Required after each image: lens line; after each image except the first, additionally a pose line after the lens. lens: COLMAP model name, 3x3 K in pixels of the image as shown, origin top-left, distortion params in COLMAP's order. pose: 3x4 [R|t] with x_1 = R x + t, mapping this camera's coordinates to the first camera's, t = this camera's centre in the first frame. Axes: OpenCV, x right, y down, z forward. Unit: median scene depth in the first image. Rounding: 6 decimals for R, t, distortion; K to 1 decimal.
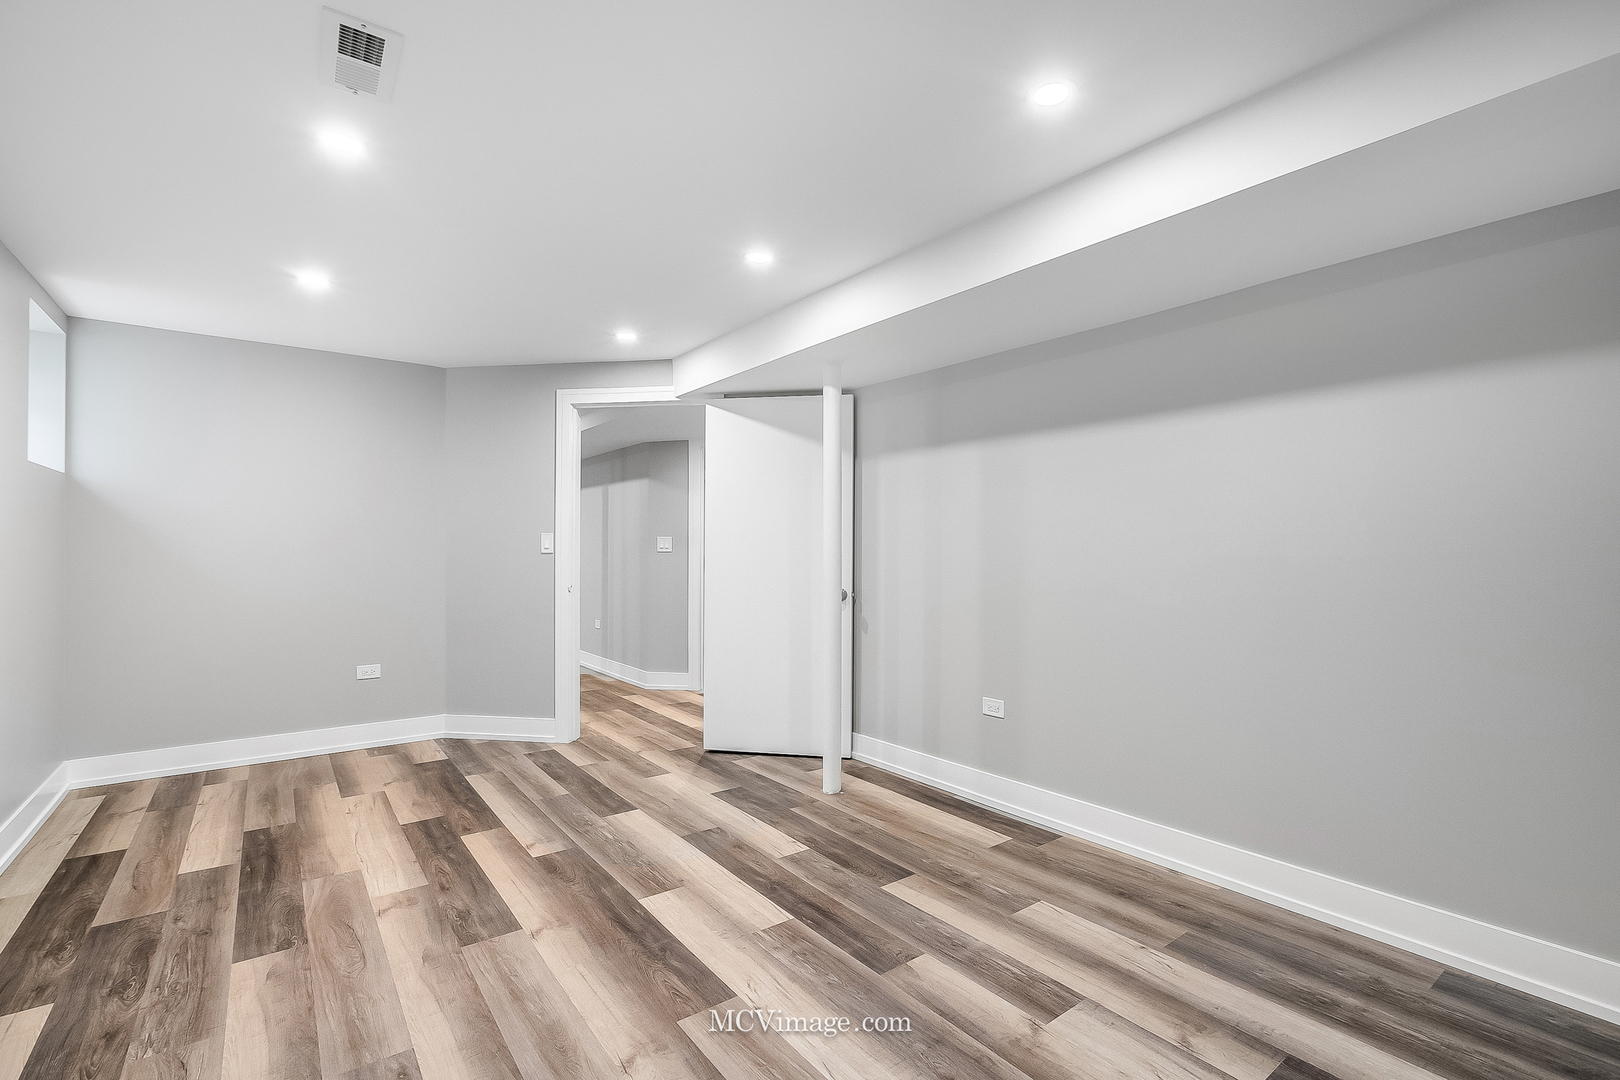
lens RADIAL K [[731.0, 0, 812.1], [0, 731.0, 552.4], [0, 0, 1]] dist [-0.007369, -0.000078]
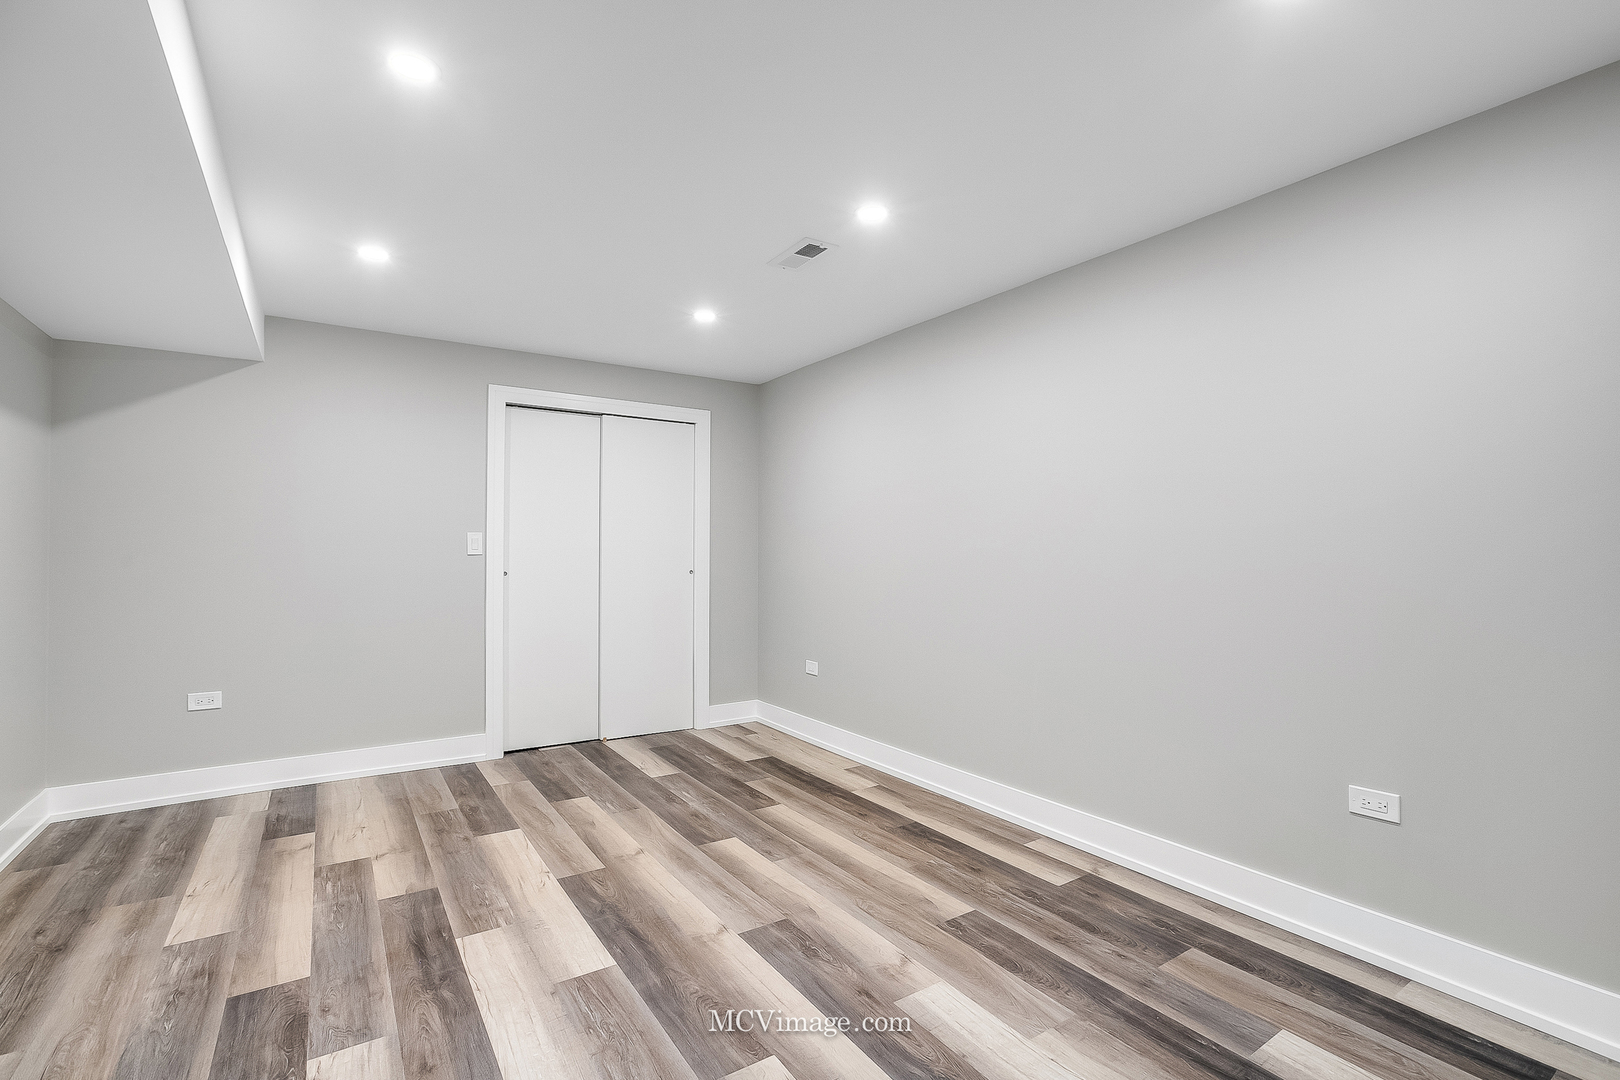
lens RADIAL K [[731.0, 0, 811.1], [0, 731.0, 536.9], [0, 0, 1]] dist [-0.007369, -0.000078]
pose [[-0.998428, -0.001106, 0.056038, -0.548397], [-0.002259, 0.999787, -0.020517, 0.001745], [-0.056003, -0.020611, -0.998218, 1.977816]]
